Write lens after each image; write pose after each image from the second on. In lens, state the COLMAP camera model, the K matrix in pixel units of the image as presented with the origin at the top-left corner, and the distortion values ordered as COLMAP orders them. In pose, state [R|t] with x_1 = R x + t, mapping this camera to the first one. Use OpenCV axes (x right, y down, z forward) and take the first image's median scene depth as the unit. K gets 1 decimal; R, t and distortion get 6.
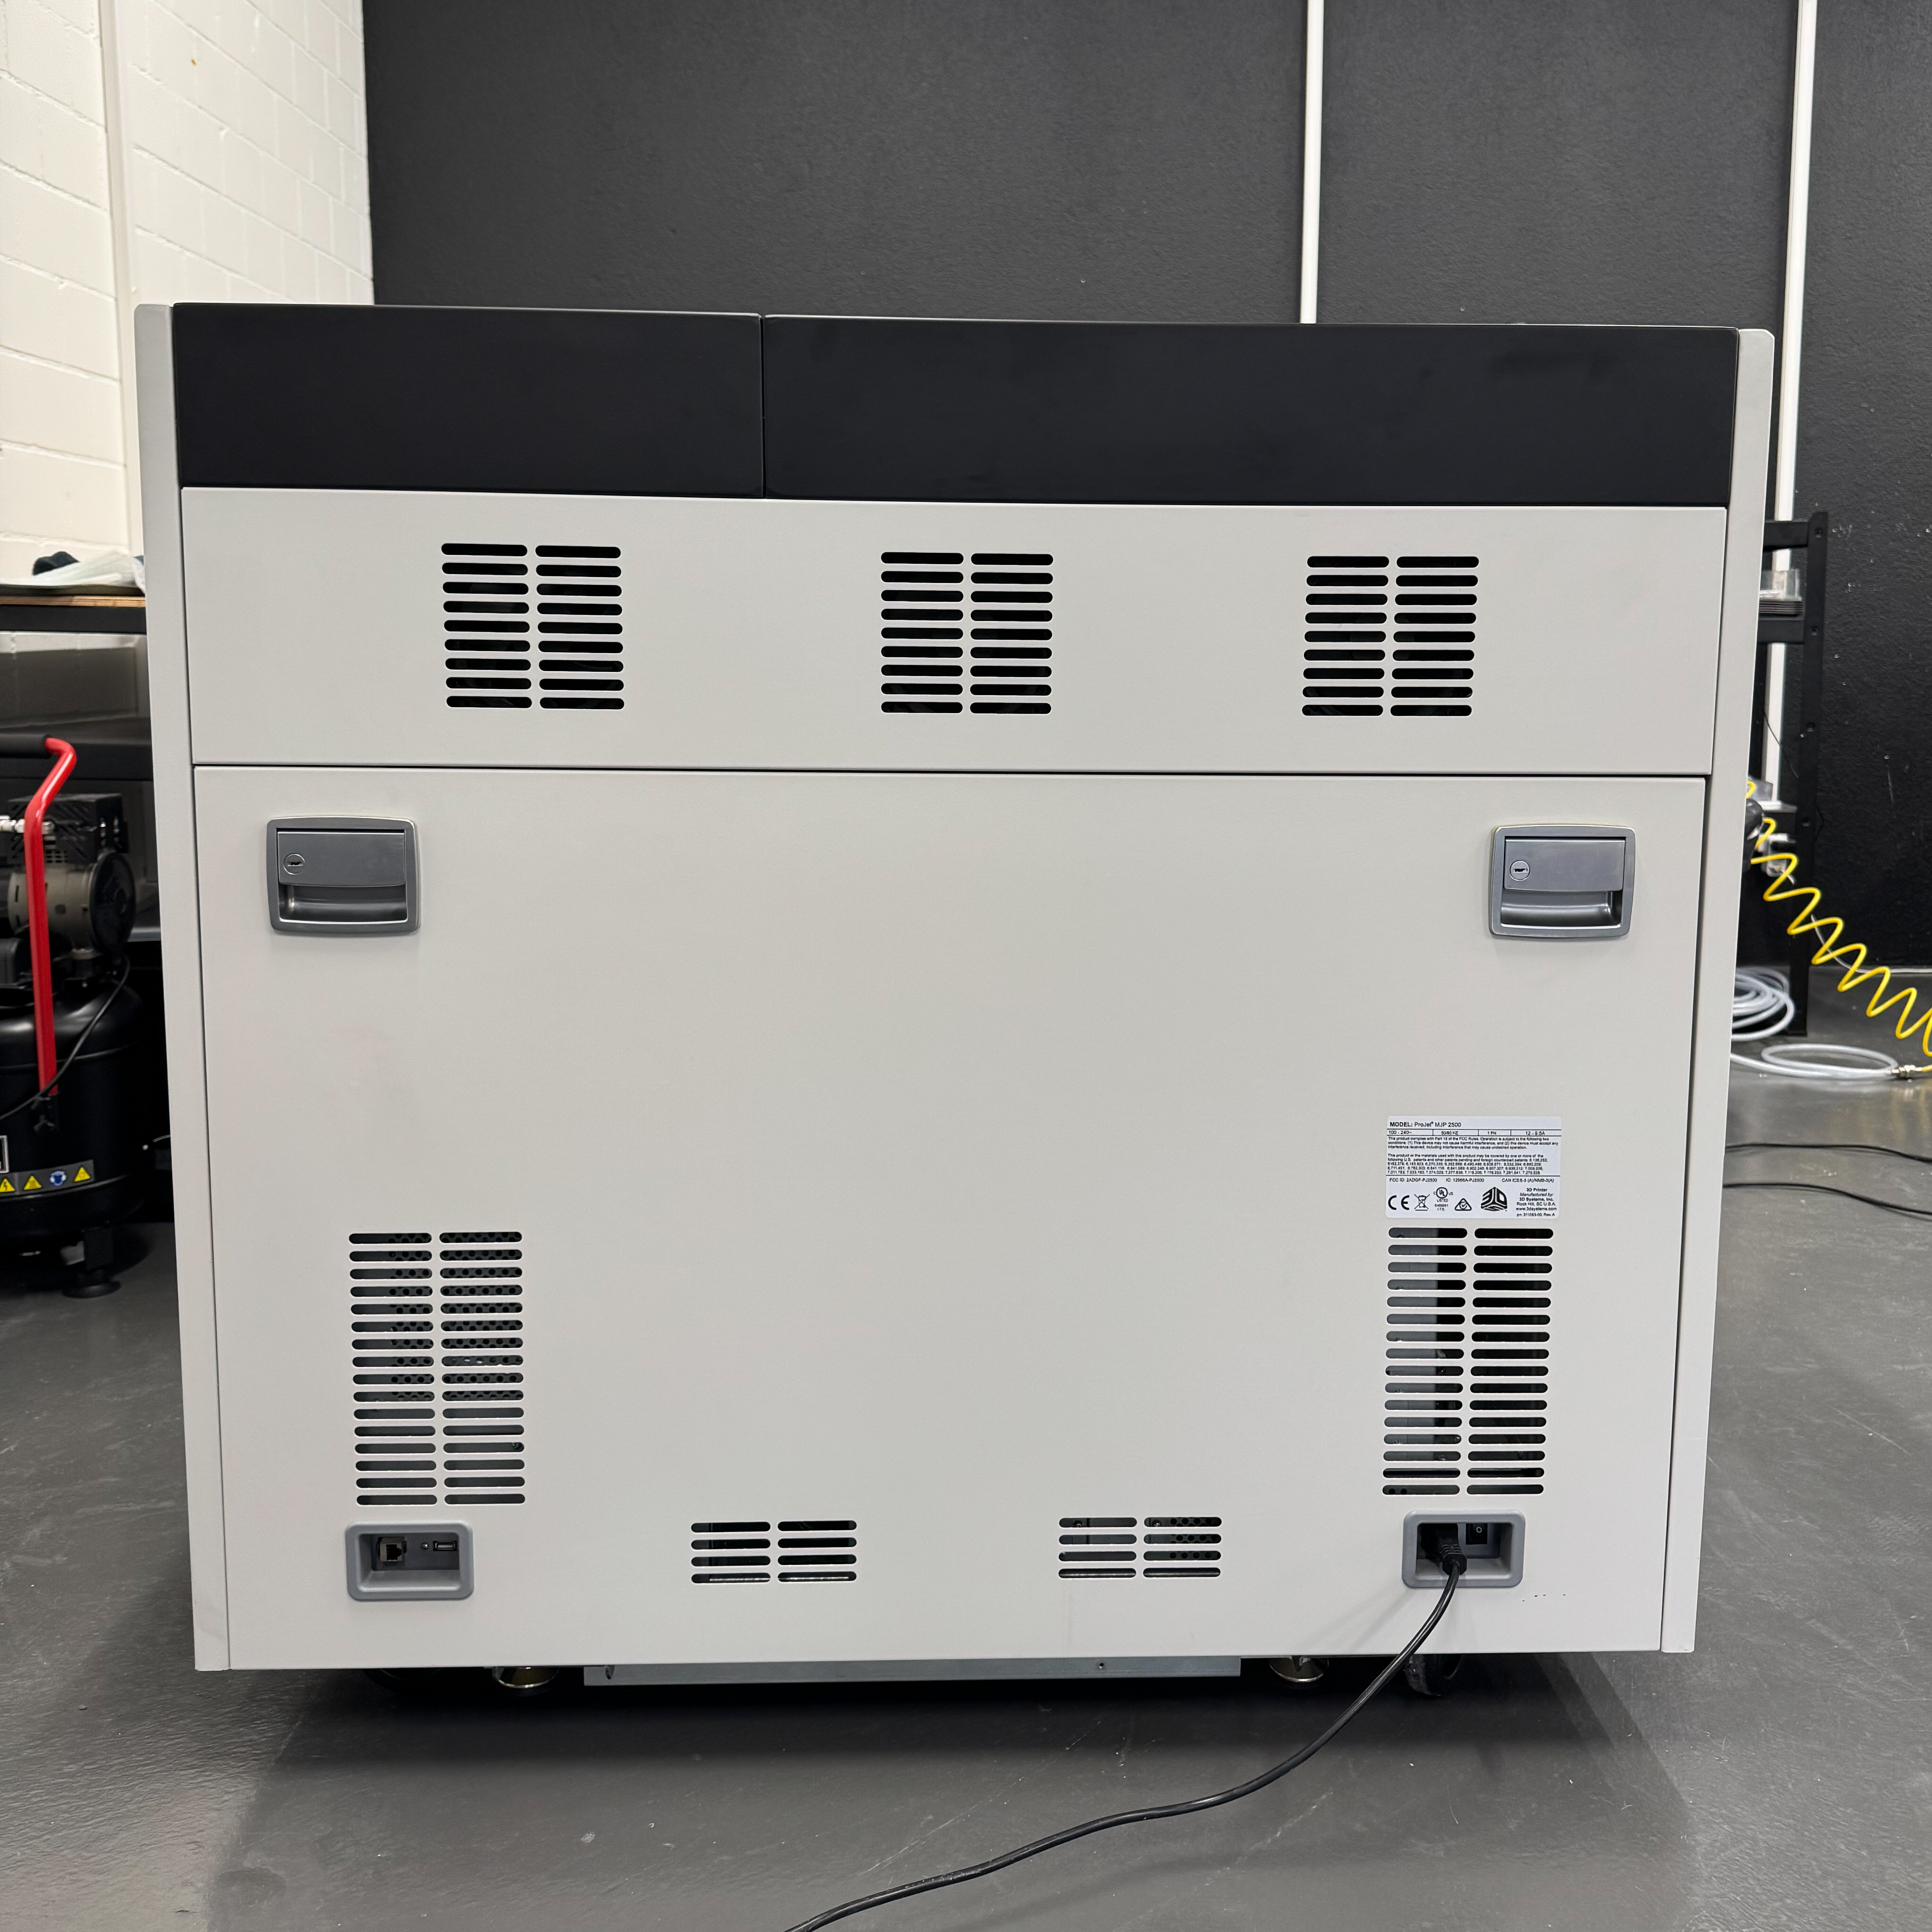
lens RADIAL K [[1726.3, 0, 966.0], [0, 1726.3, 966.0], [0, 0, 1]] dist [0.050217, -0.007538]
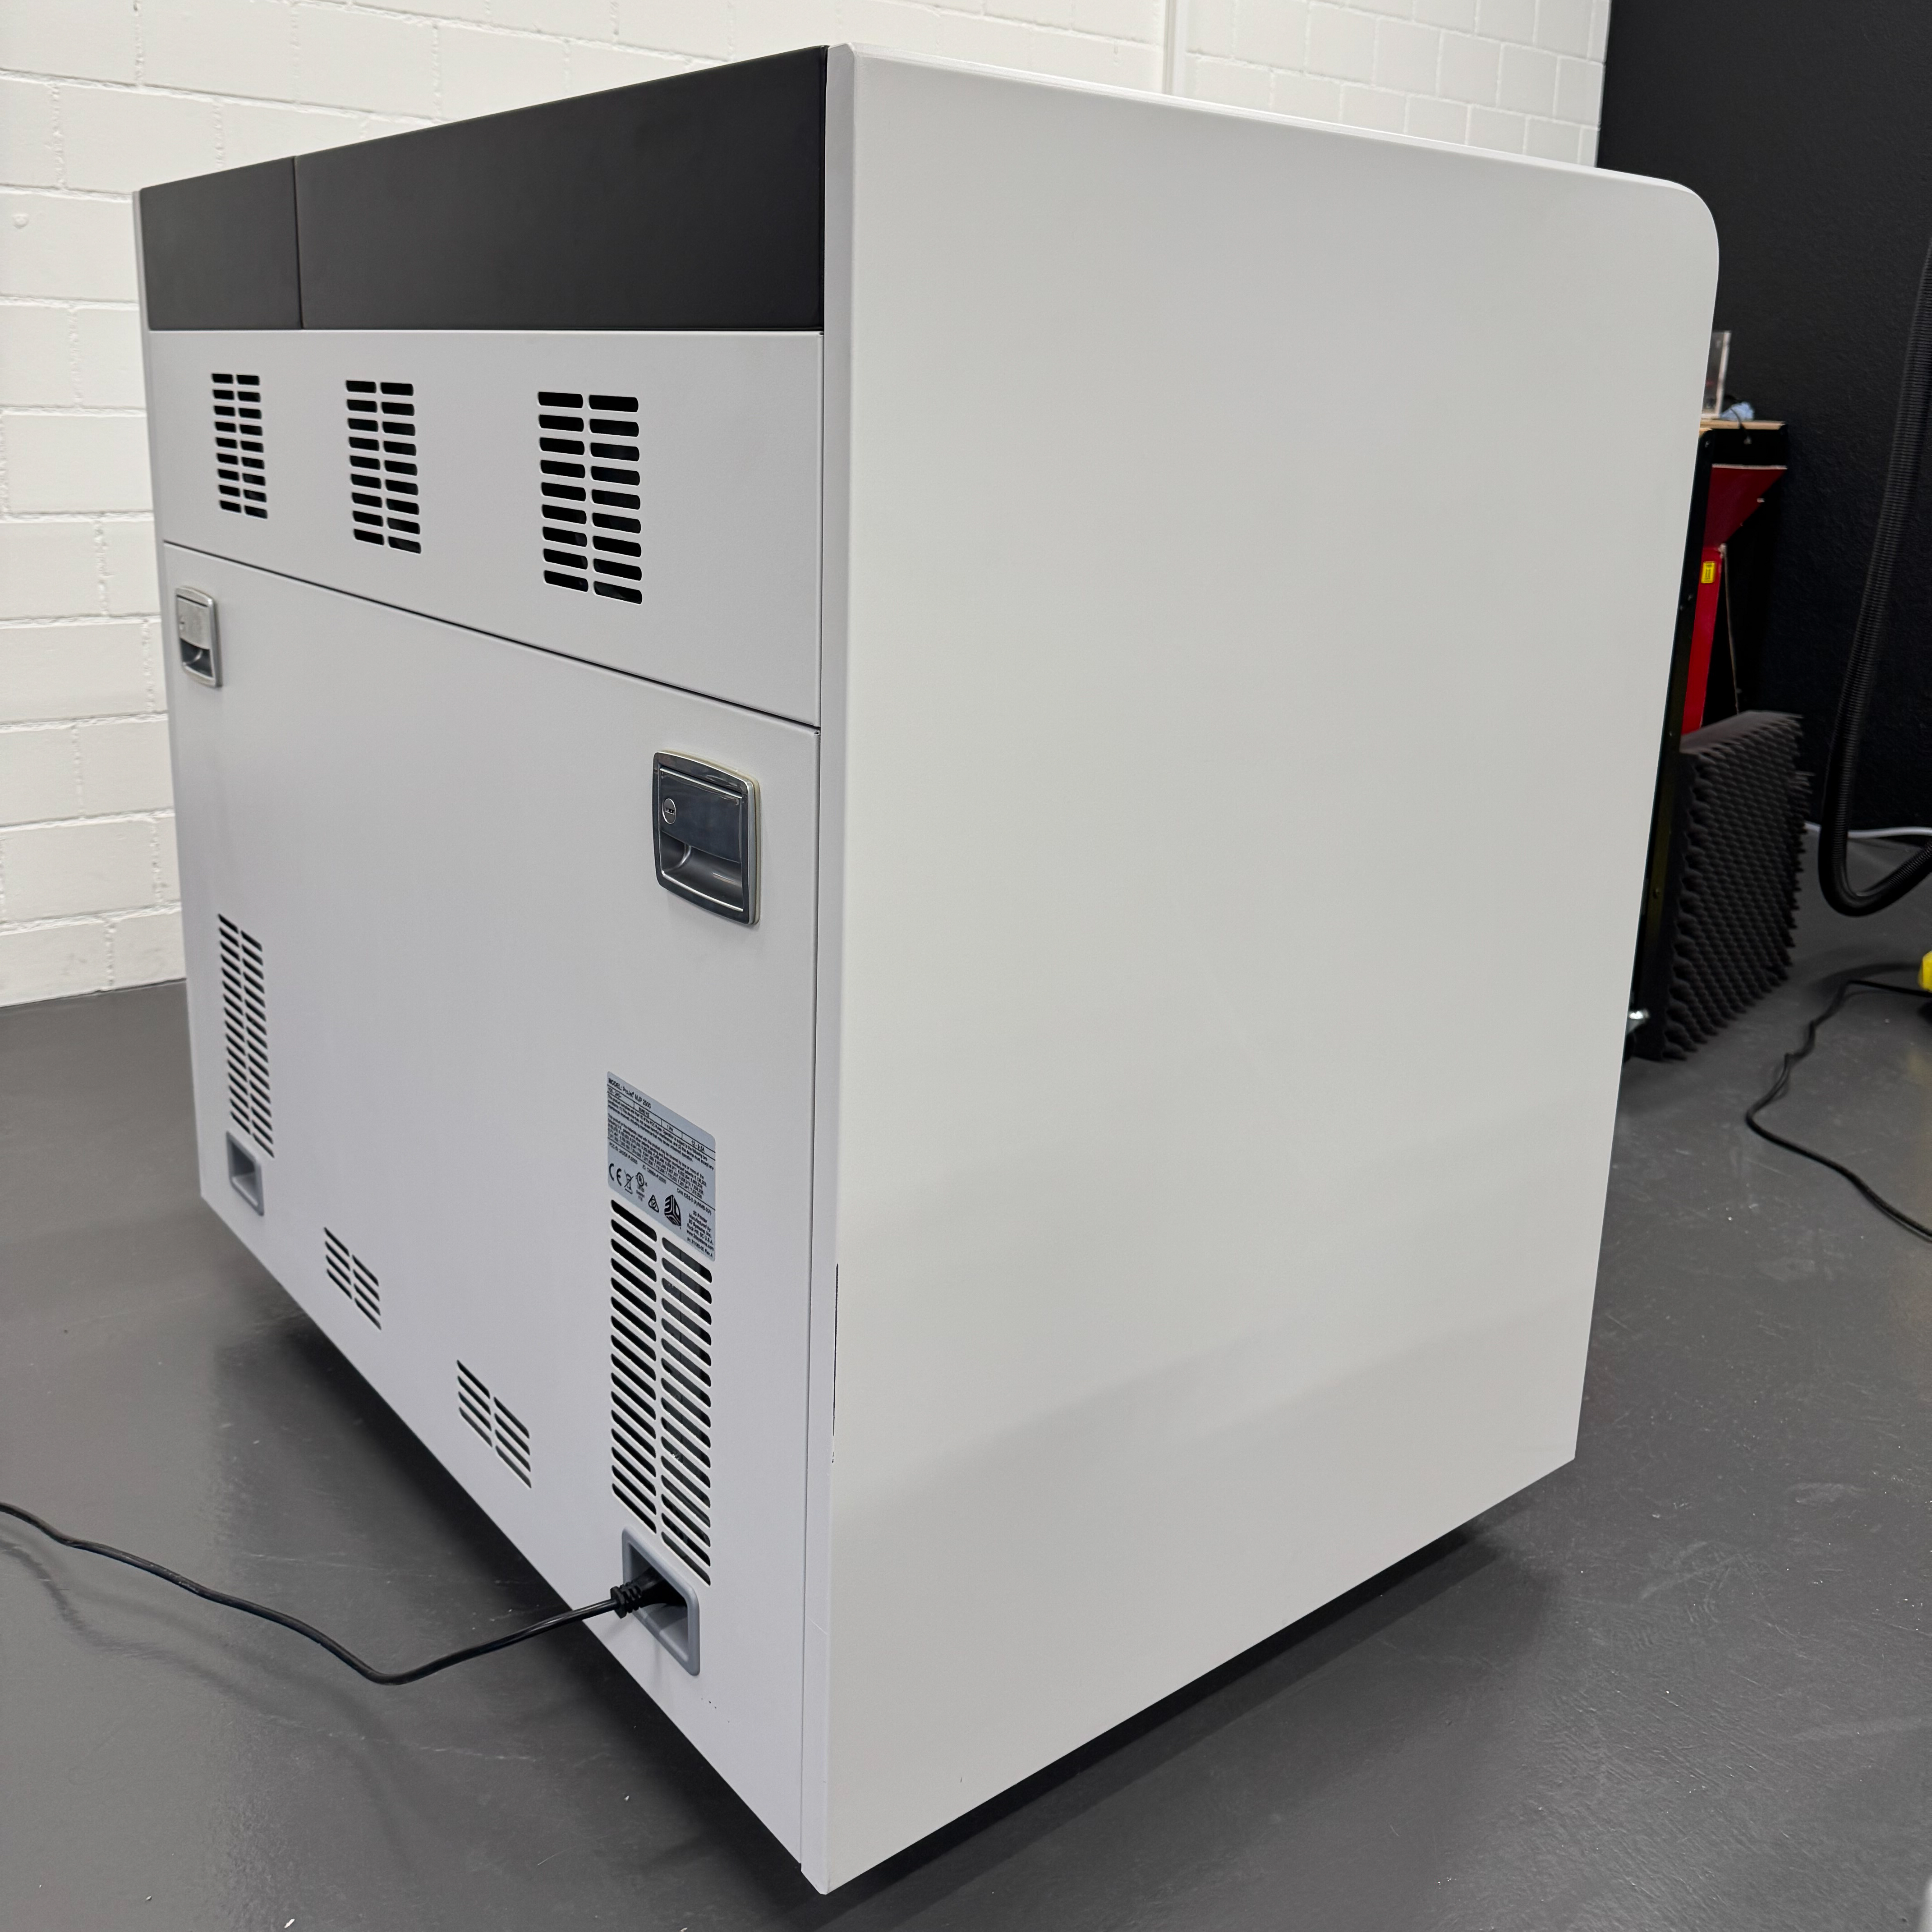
lens RADIAL K [[1793.6, 0, 966.0], [0, 1793.6, 966.0], [0, 0, 1]] dist [0.006674, -0.002904]
pose [[0.610896, 0.250961, -0.750882, 0.989007], [-0.179910, 0.967622, 0.177030, -0.148225], [0.770998, 0.026944, 0.636267, 0.571883]]
